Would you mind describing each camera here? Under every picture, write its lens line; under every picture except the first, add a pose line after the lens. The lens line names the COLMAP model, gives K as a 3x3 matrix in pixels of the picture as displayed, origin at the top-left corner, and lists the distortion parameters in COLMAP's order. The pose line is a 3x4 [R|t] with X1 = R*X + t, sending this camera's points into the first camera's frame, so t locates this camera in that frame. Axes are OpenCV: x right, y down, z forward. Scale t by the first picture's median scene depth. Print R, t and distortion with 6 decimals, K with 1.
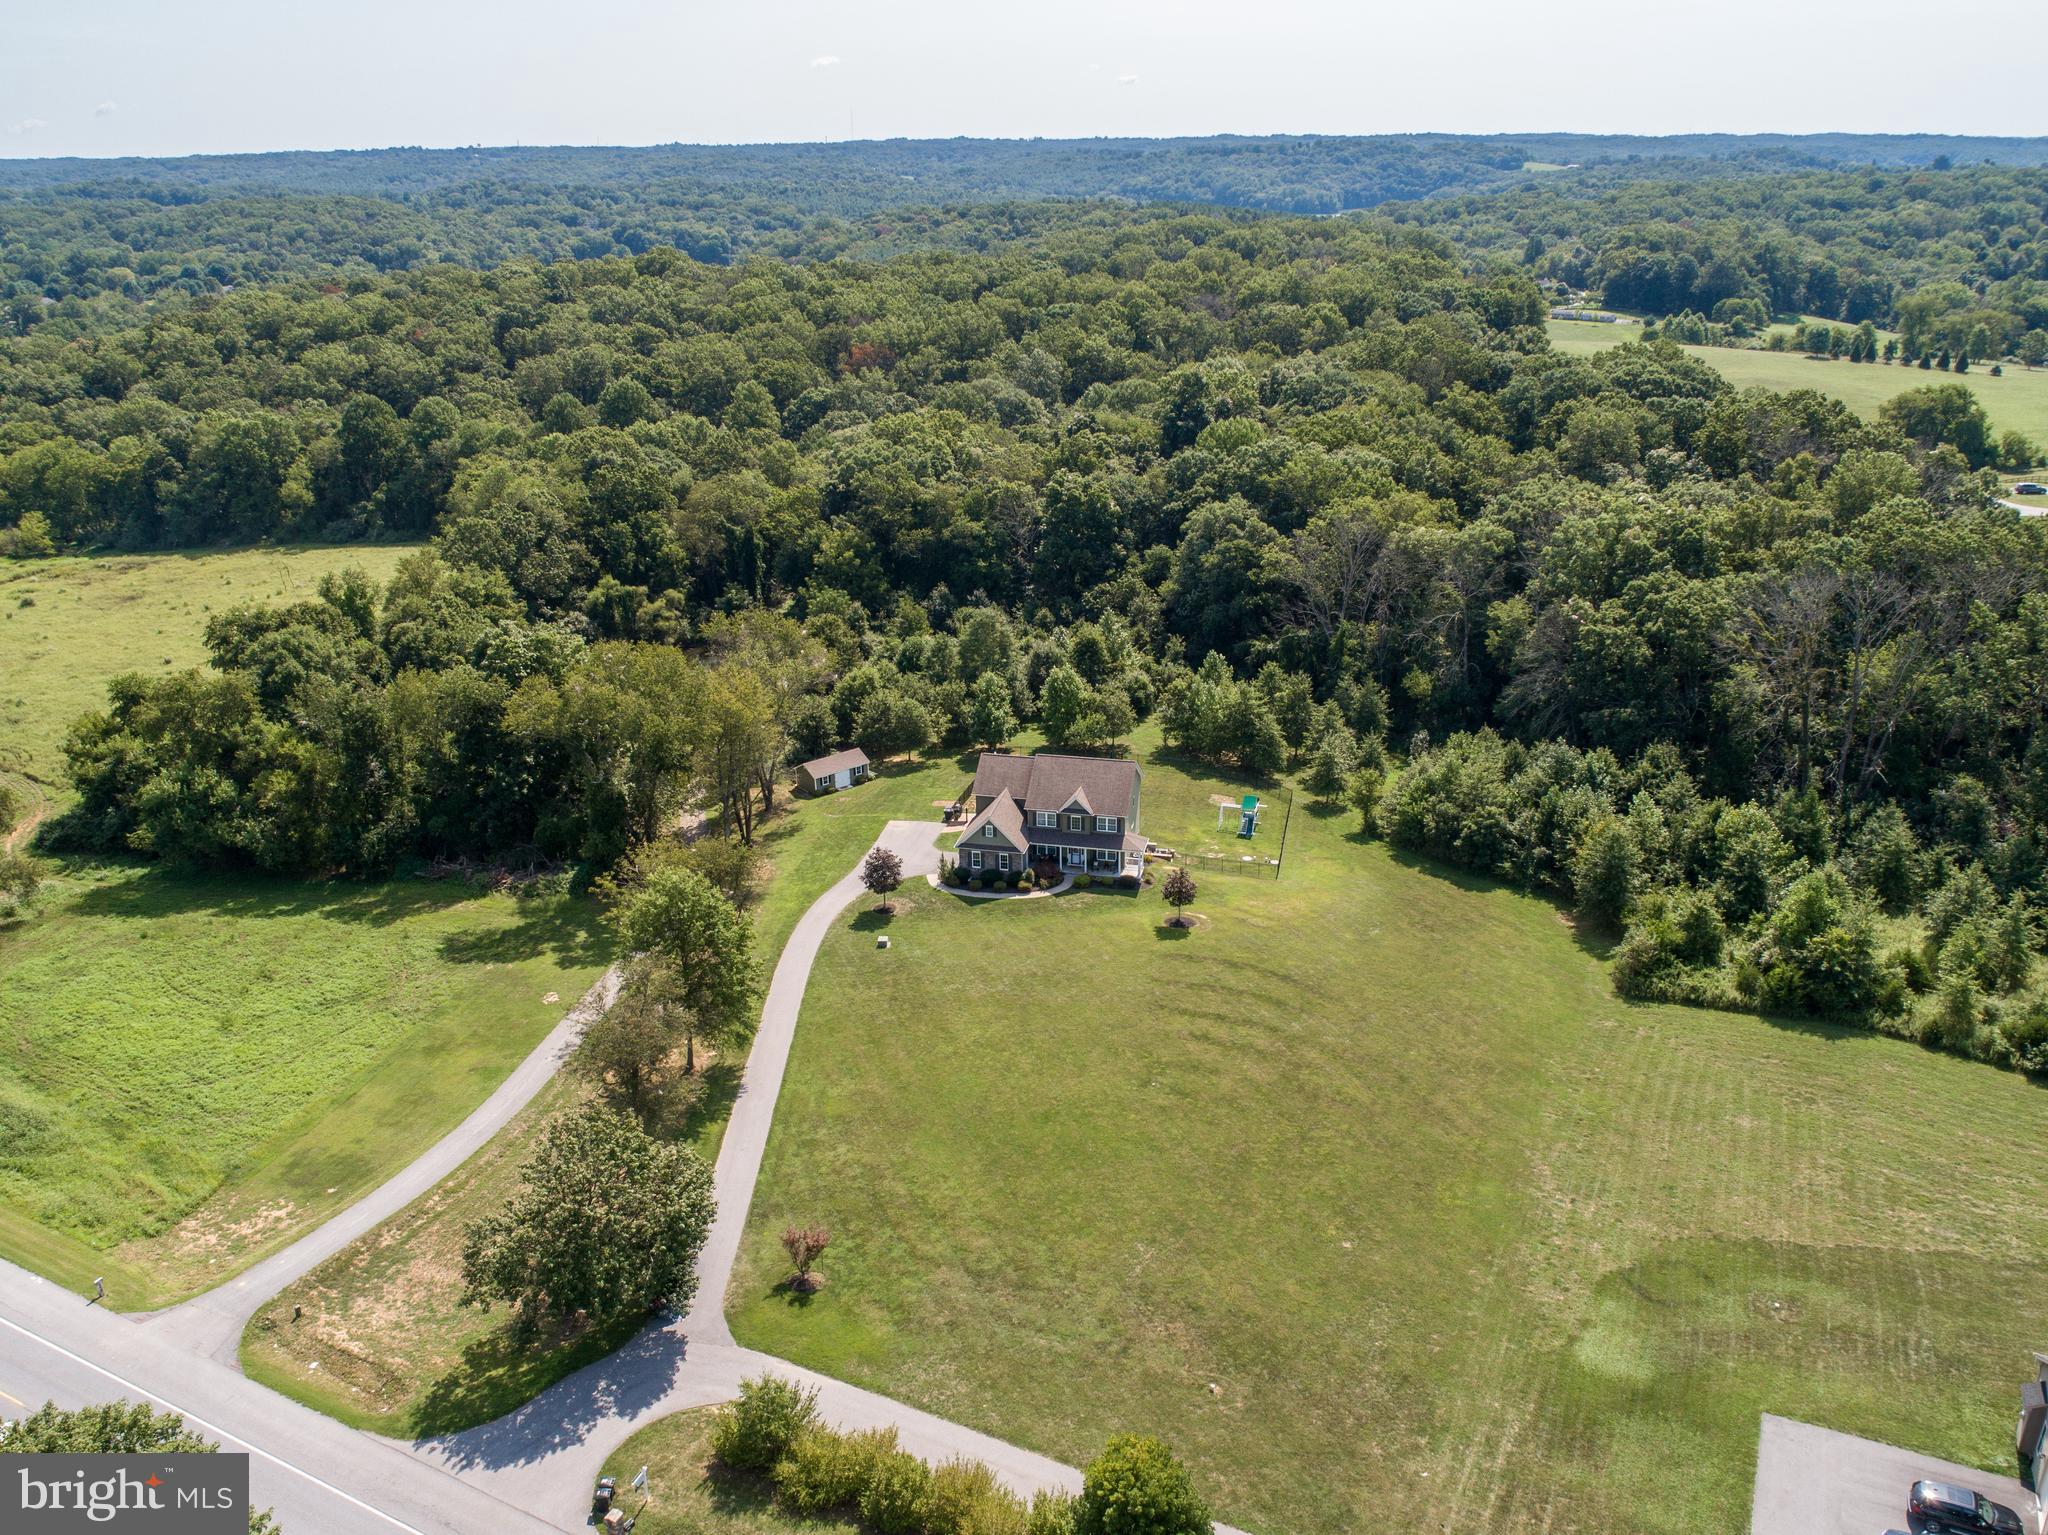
lens RADIAL K [[1560.8, 0, 1024.0], [0, 1560.8, 767.5], [0, 0, 1]] dist [-0.024329, 0.011009]
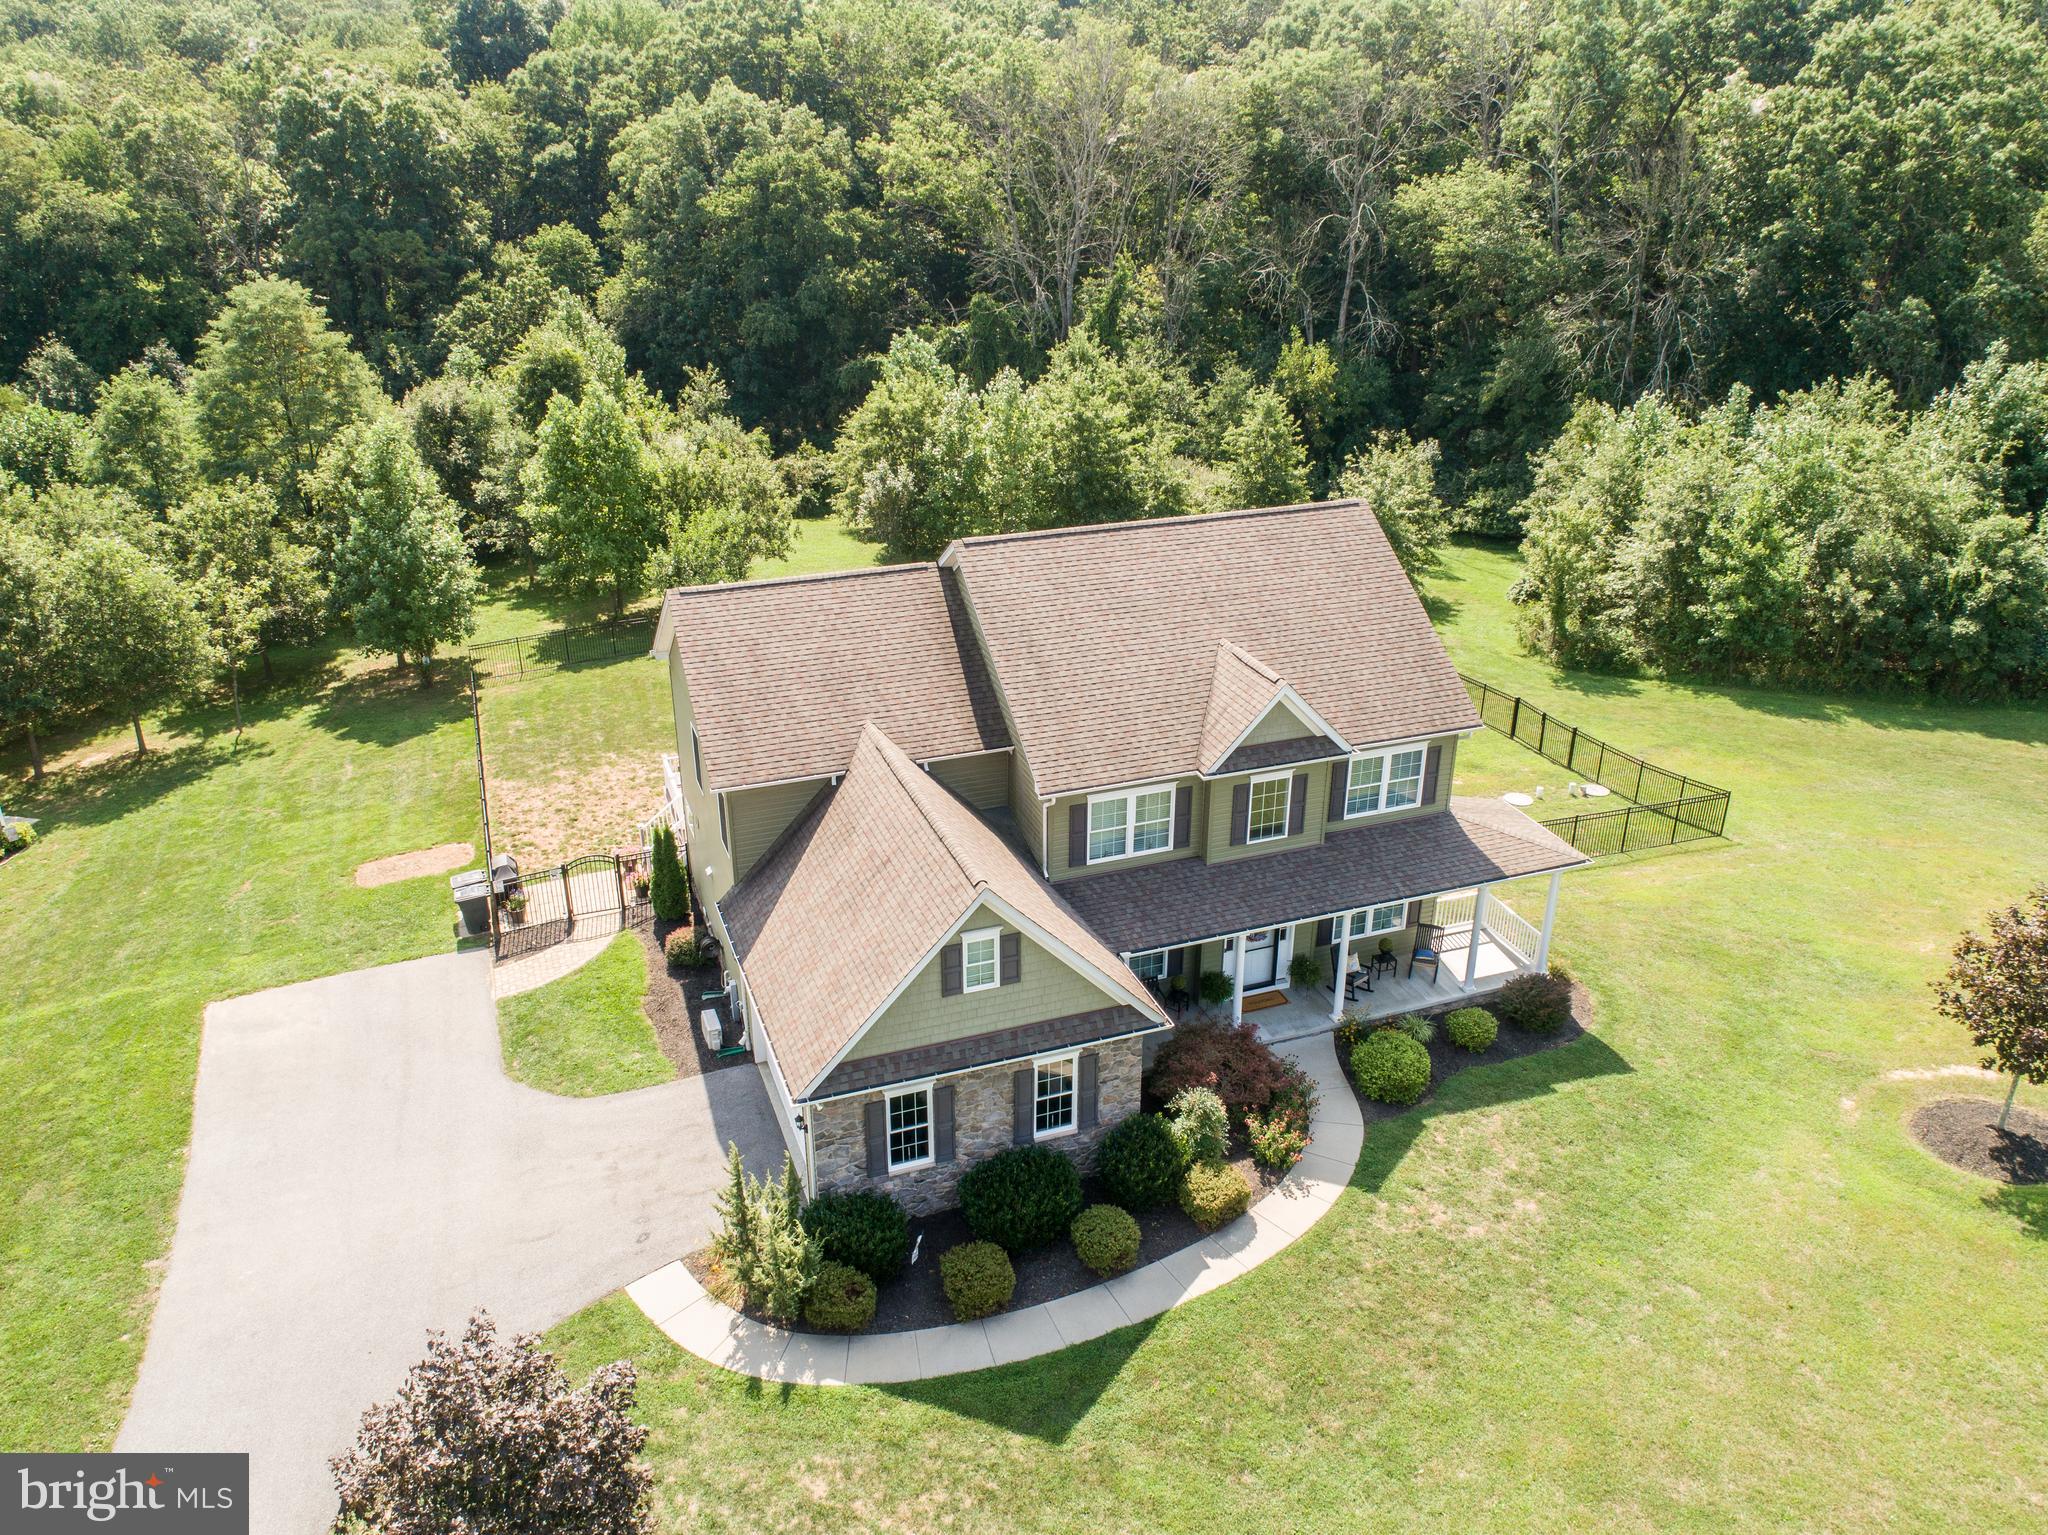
lens RADIAL K [[1542.6, 0, 1024.6], [0, 1542.6, 769.4], [0, 0, 1]] dist [-0.025453, 0.012622]
pose [[0.838358, -0.216464, 0.500299, -0.085584], [0.193471, 0.976183, 0.098163, 0.002639], [-0.509632, 0.014498, 0.860270, 0.716394]]
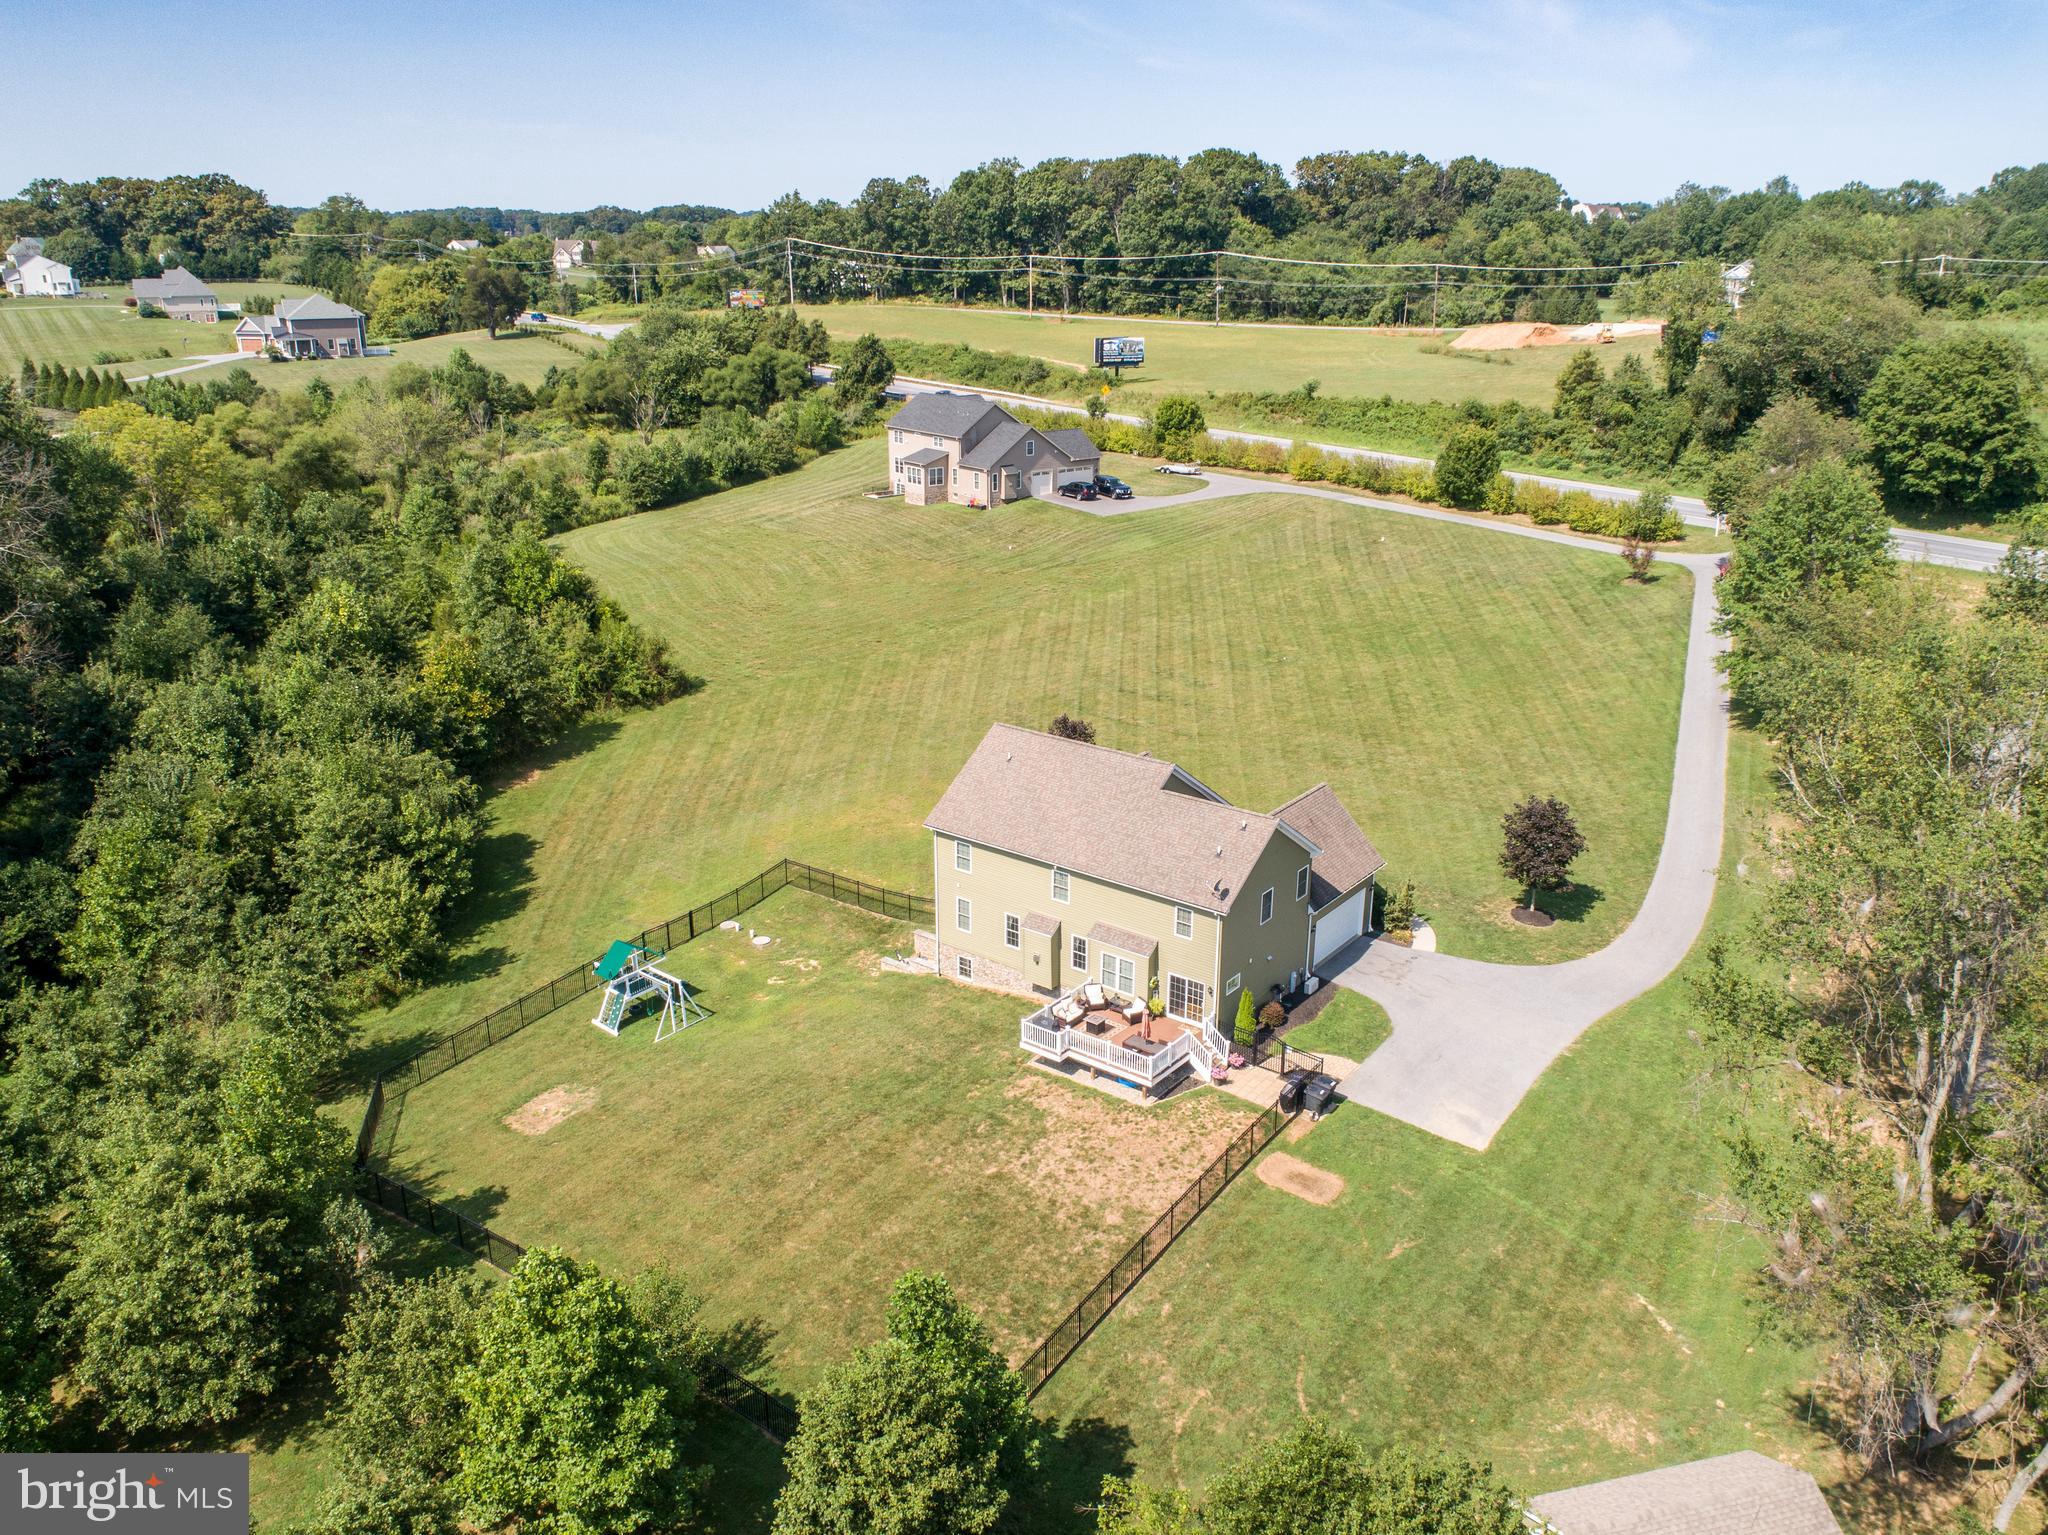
lens RADIAL K [[1566.3, 0, 1027.5], [0, 1566.3, 769.9], [0, 0, 1]] dist [-0.025215, 0.010969]
pose [[-0.906891, -0.127719, 0.401543, -0.117181], [0.165834, 0.767866, 0.618773, -0.255140], [-0.387361, 0.627749, -0.675191, 1.161718]]
